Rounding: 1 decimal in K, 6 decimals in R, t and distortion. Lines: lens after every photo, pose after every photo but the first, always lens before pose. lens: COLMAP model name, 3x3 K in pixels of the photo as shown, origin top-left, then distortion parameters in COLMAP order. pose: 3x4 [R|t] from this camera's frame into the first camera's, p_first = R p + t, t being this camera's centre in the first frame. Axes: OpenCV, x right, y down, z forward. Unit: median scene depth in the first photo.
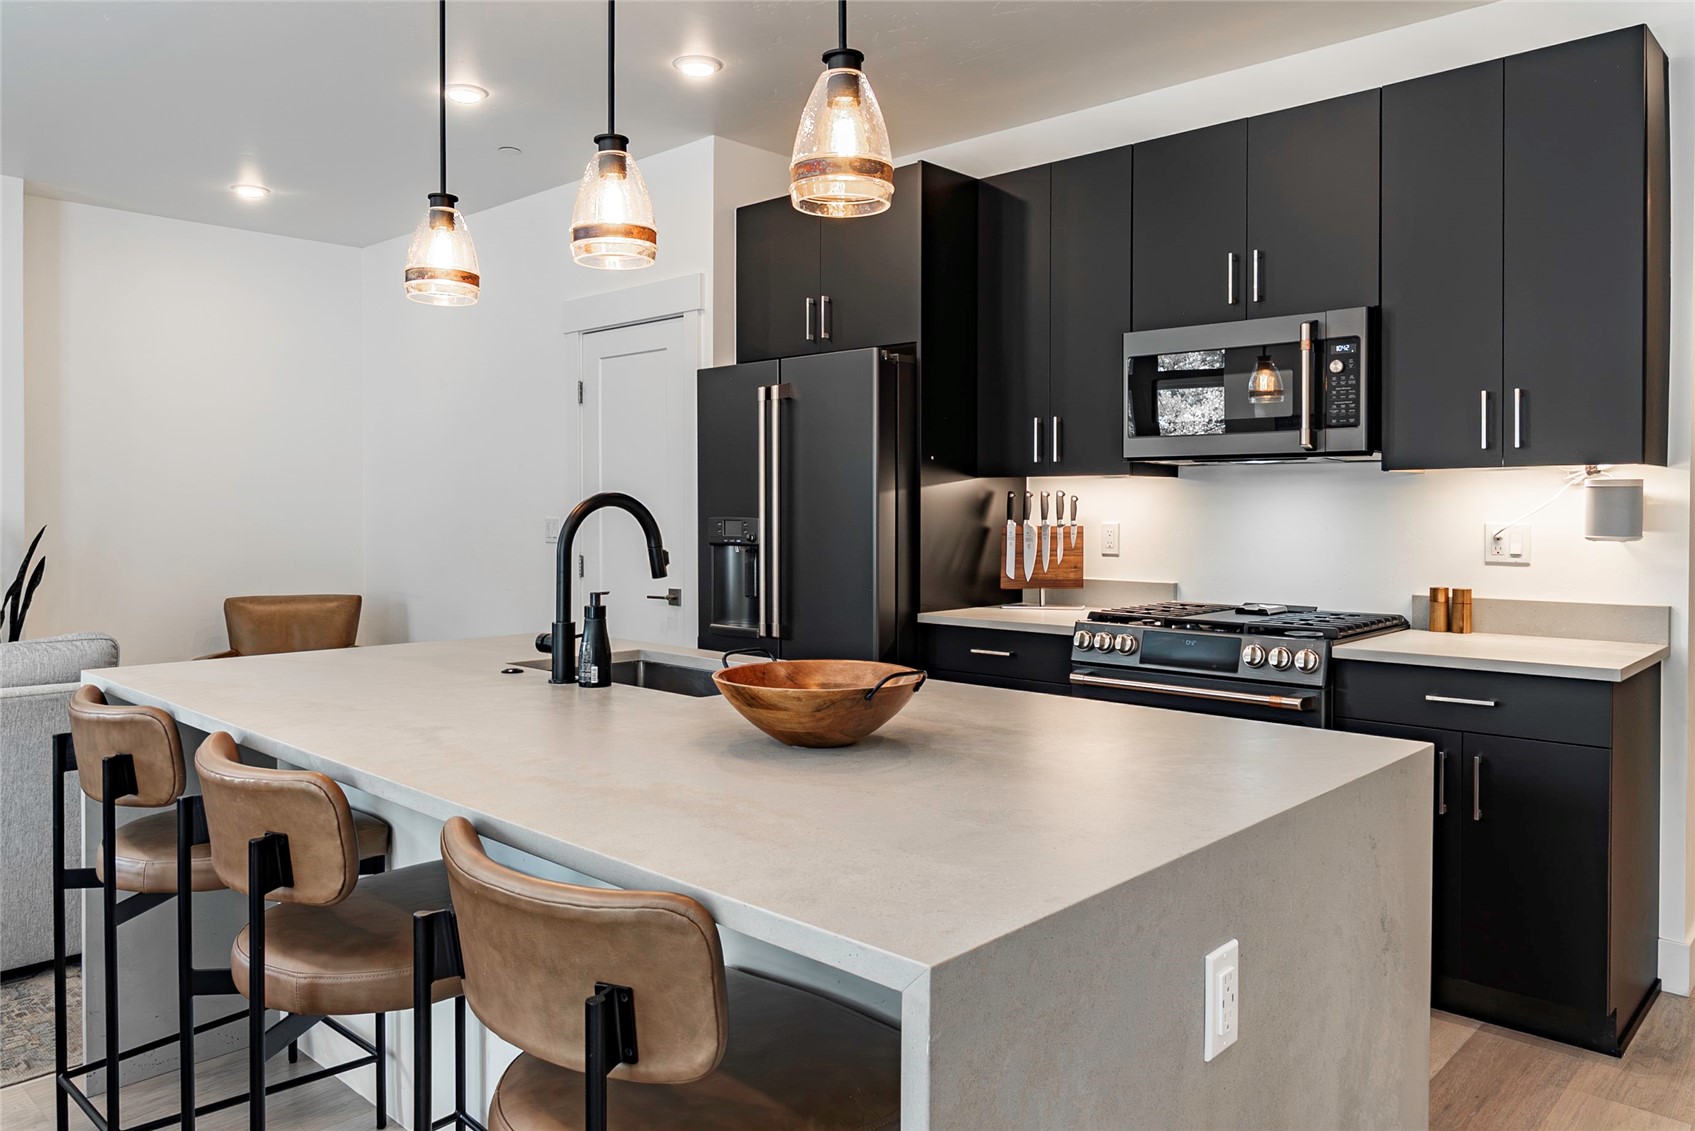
lens RADIAL K [[1192.0, 0, 827.5], [0, 1192.0, 527.3], [0, 0, 1]] dist [-0.002527, -0.003598]
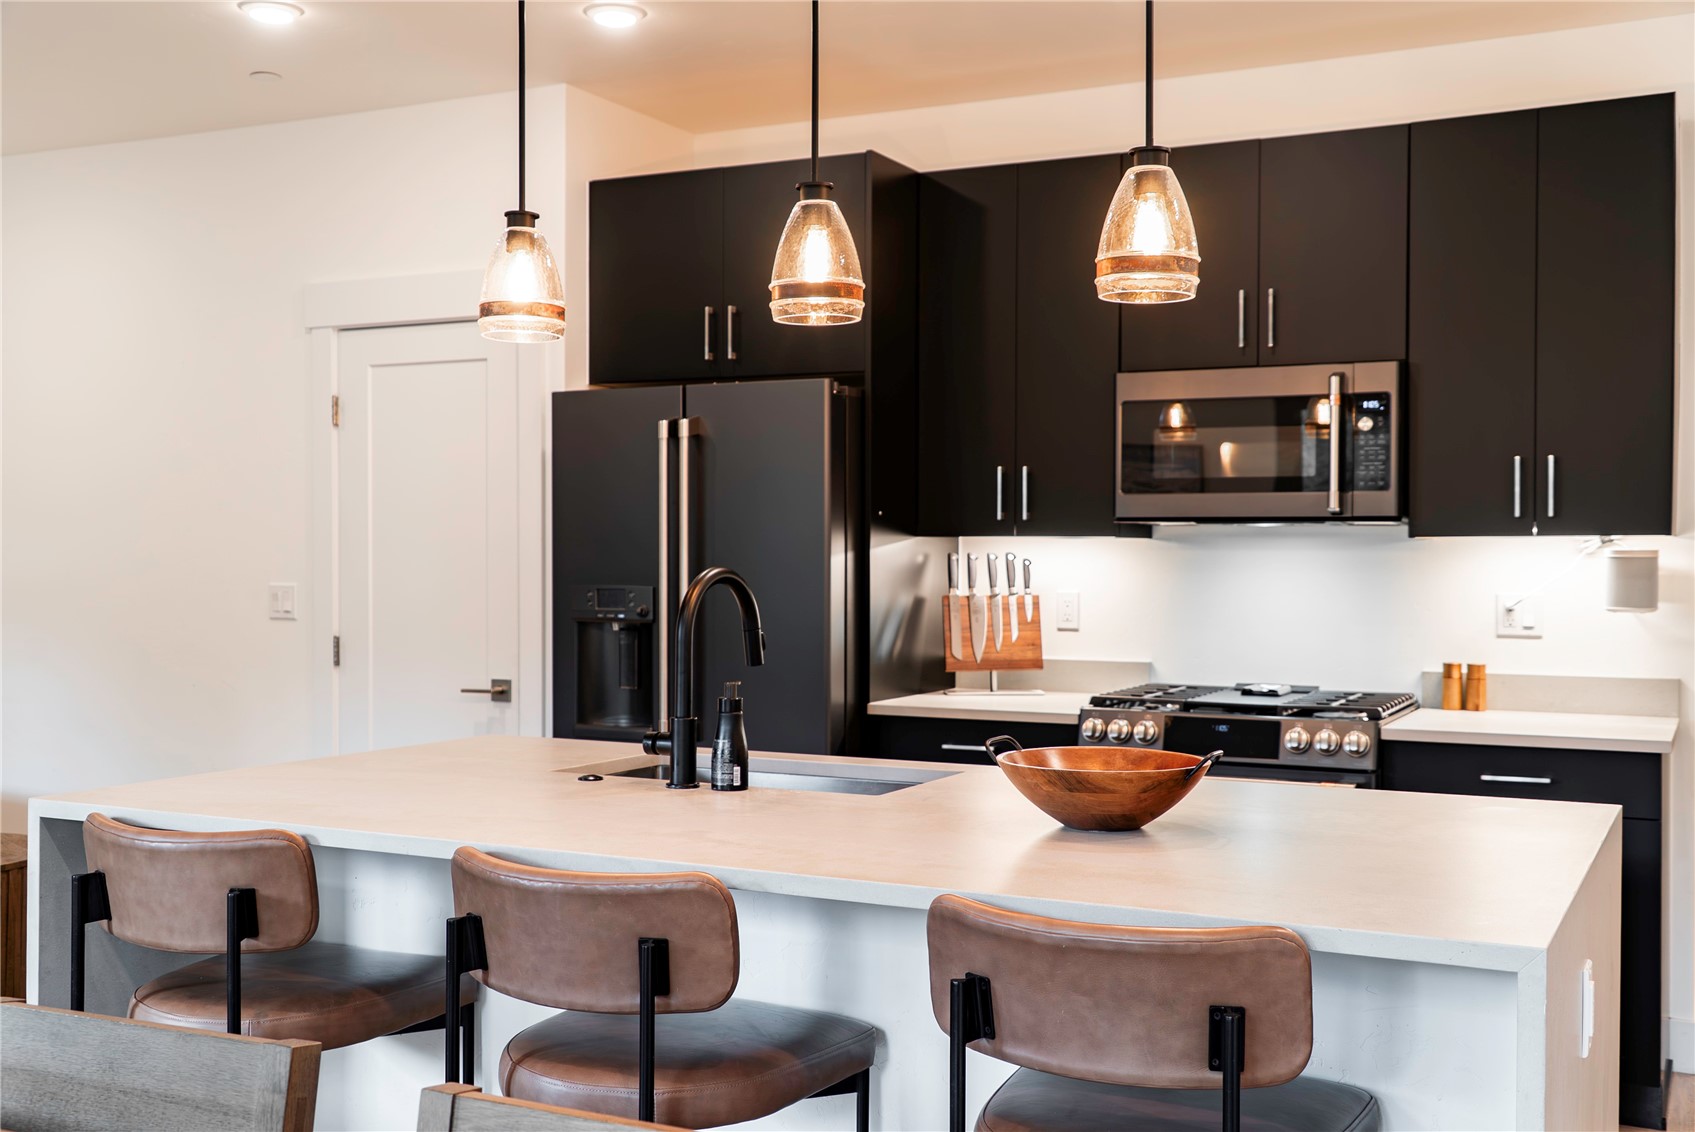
lens RADIAL K [[1782.7, 0, 843.7], [0, 1782.7, 582.1], [0, 0, 1]] dist [0.029817, 0.000000]
pose [[0.956442, -0.002378, 0.291912, -0.358653], [0.002189, 0.999997, 0.000976, -0.014971], [-0.291913, -0.000294, 0.956445, -0.202747]]
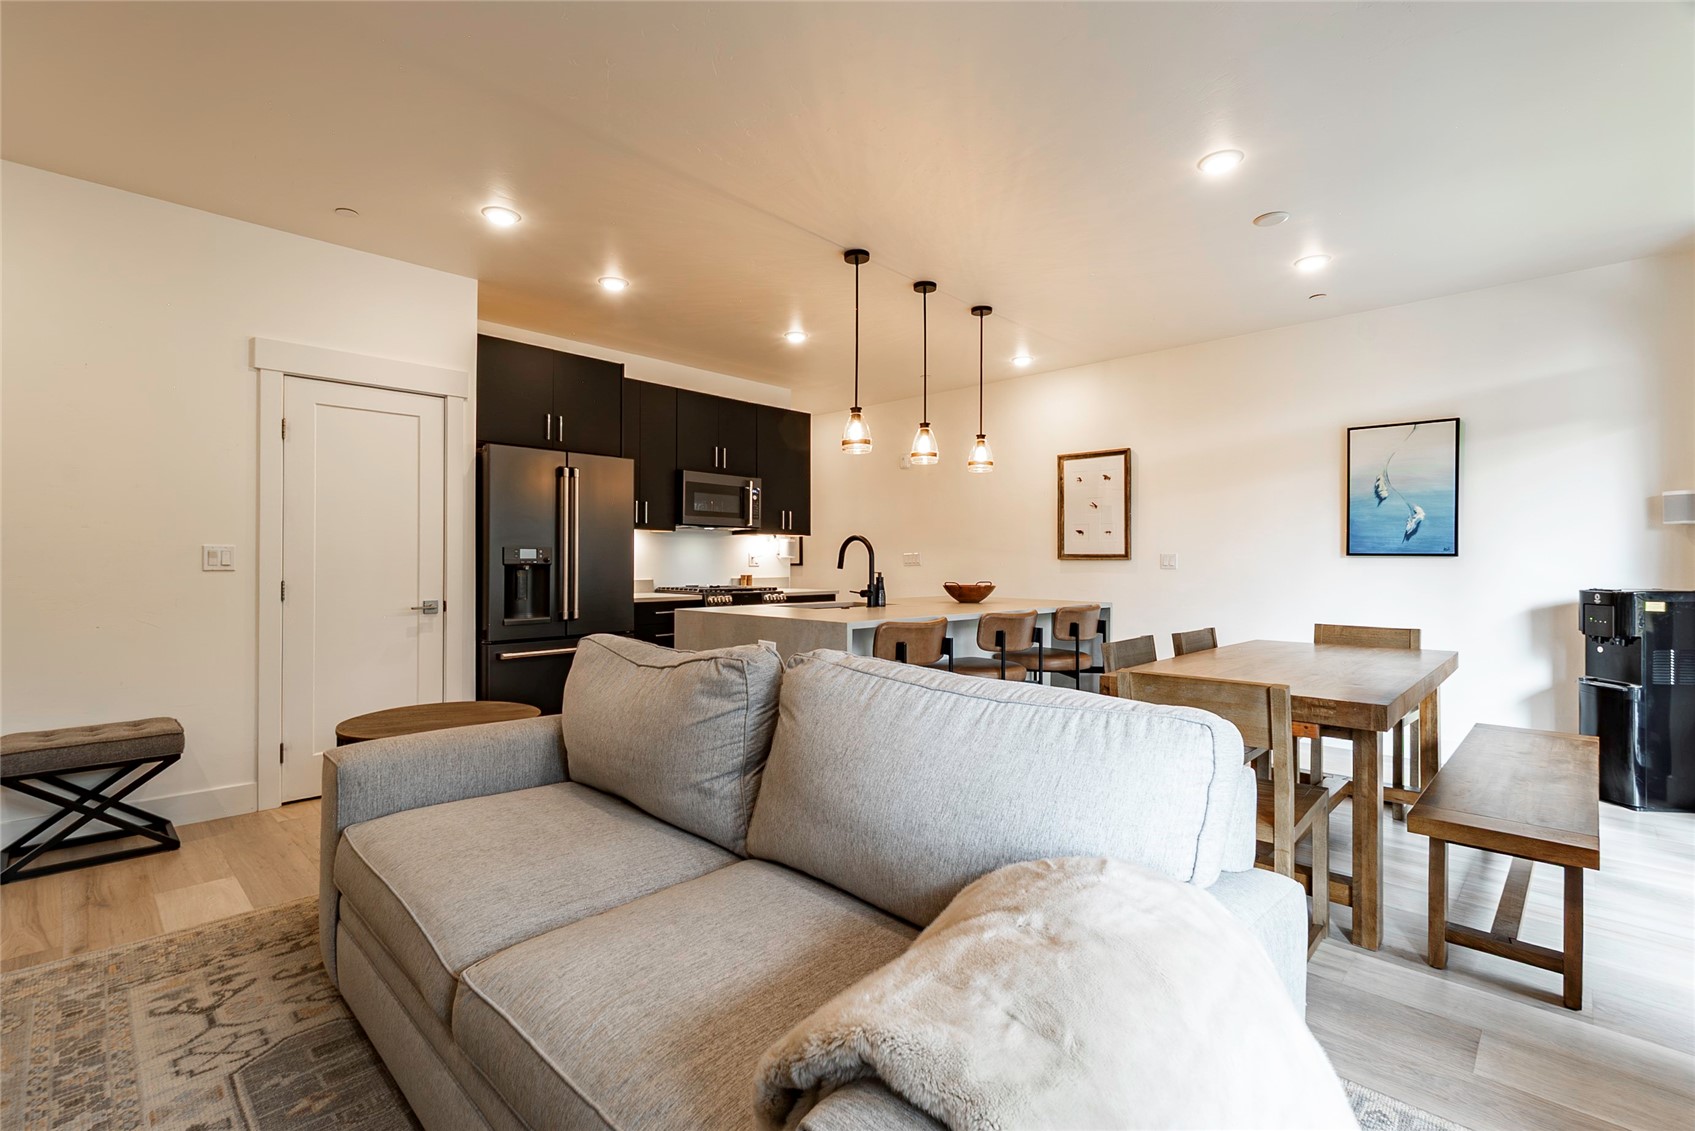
lens RADIAL K [[767.7, 0, 841.6], [0, 767.7, 555.0], [0, 0, 1]] dist [0.004705, -0.003299]
pose [[0.007596, 0.006081, 0.999953, -1.401015], [0.013980, 0.999883, -0.006187, 0.018091], [-0.999873, 0.014027, 0.007510, 0.769336]]
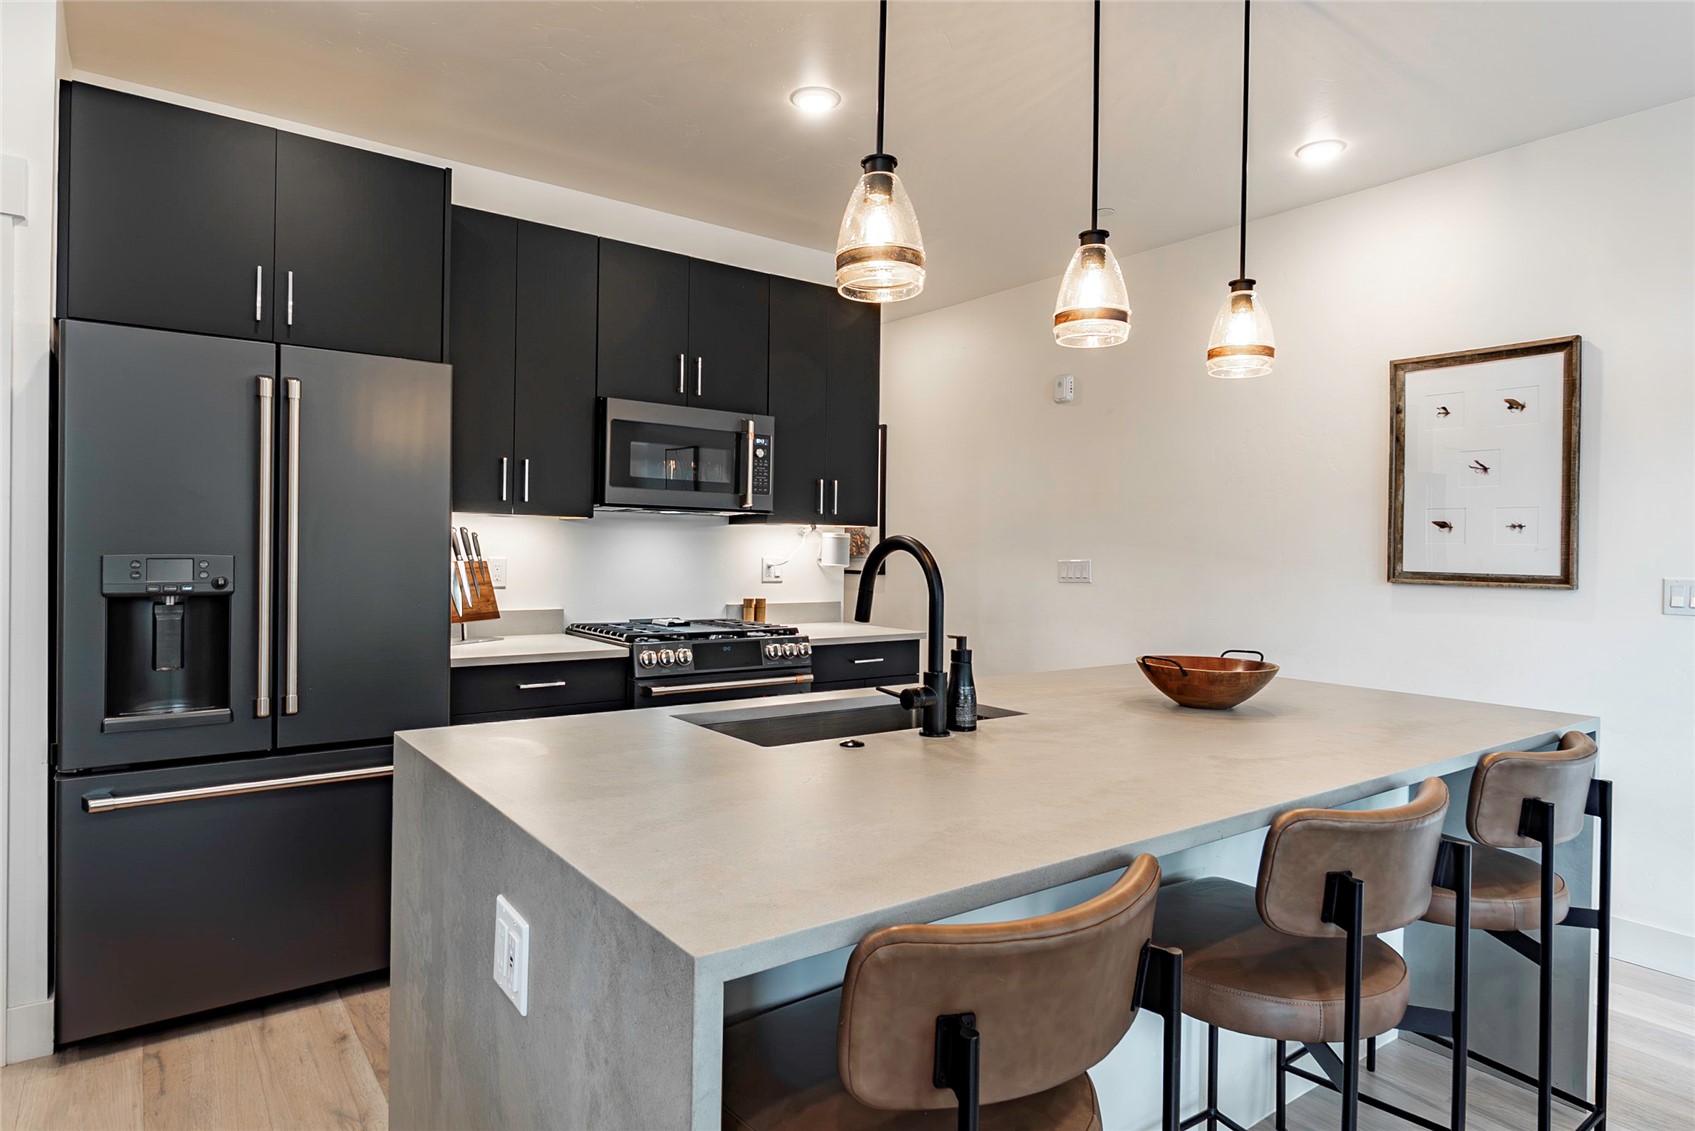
lens RADIAL K [[964.4, 0, 837.8], [0, 964.4, 555.1], [0, 0, 1]] dist [0.007652, -0.006446]
pose [[0.169154, -0.005647, 0.985573, -0.735137], [0.001596, 0.999984, 0.005456, -0.013437], [-0.985588, 0.000650, 0.169160, 0.692037]]
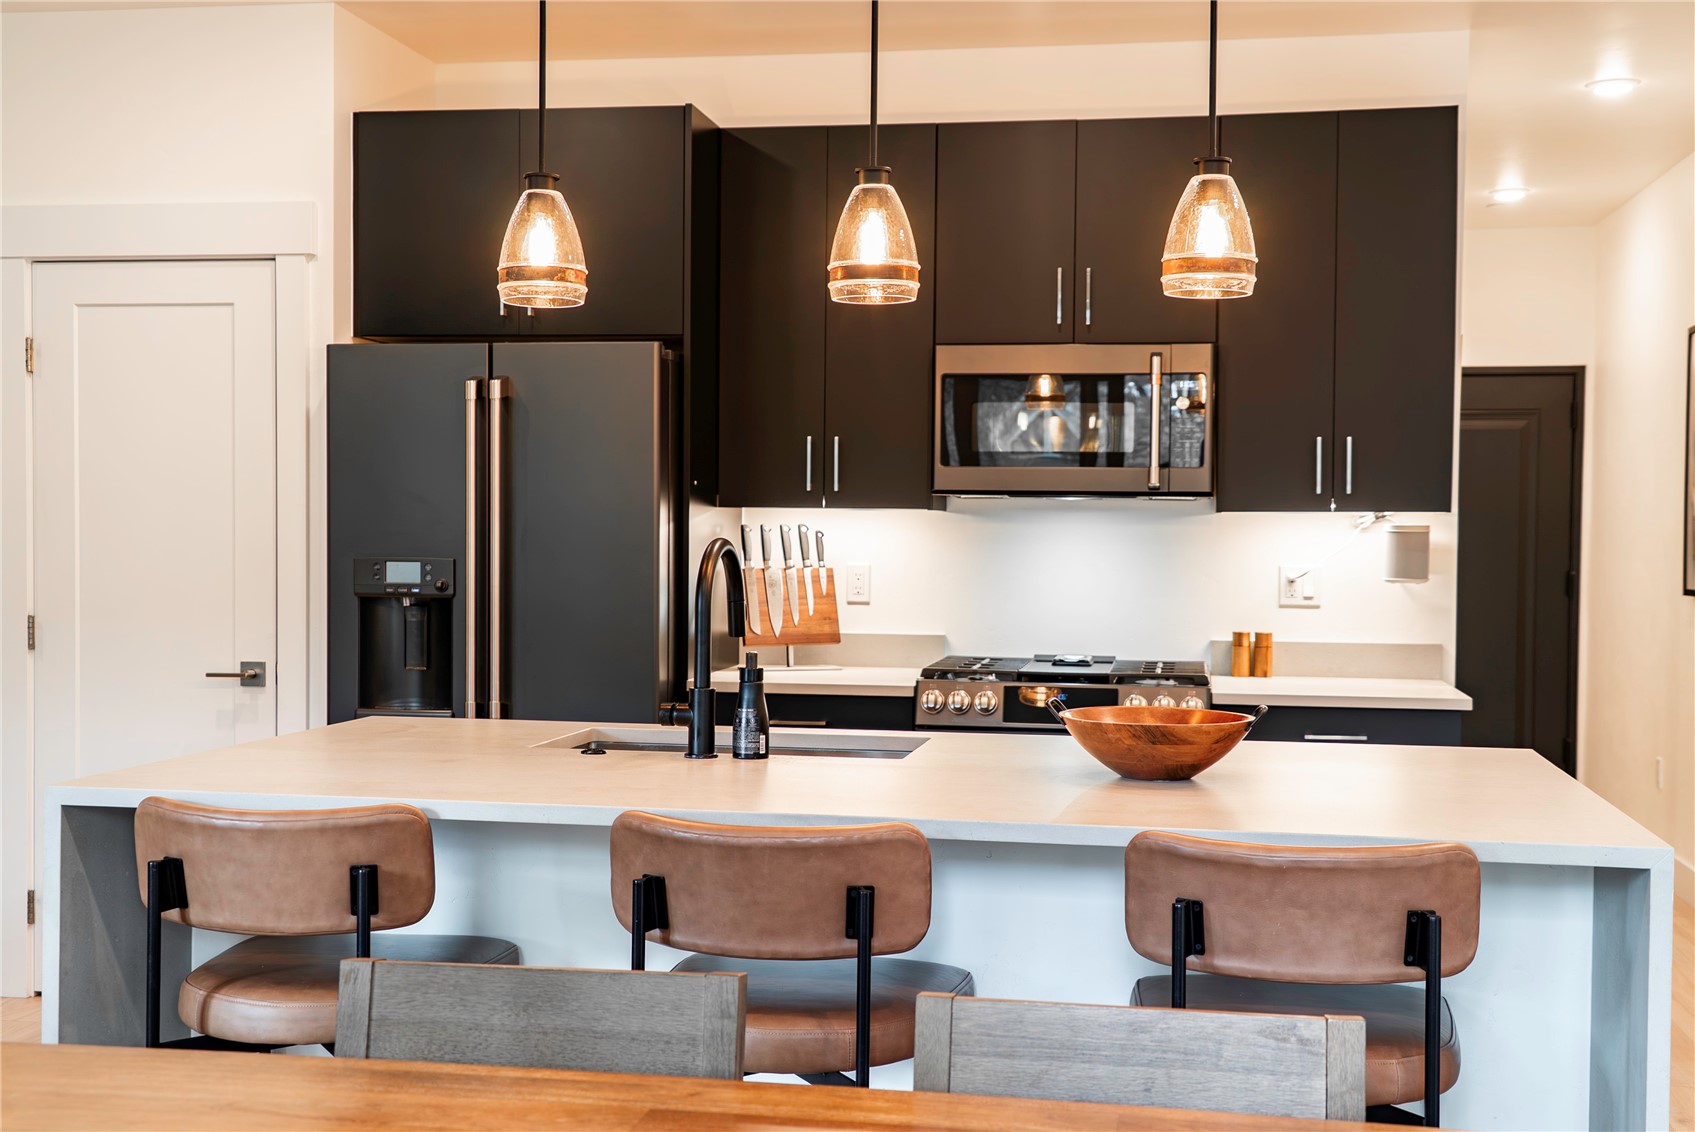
lens RADIAL K [[2032.8, 0, 841.0], [0, 2032.8, 584.0], [0, 0, 1]] dist [0.061541, 0.000000]
pose [[0.833259, -0.008762, 0.552813, -0.703300], [0.000475, 0.999885, 0.015131, -0.014145], [-0.552883, -0.012345, 0.833168, -0.215767]]
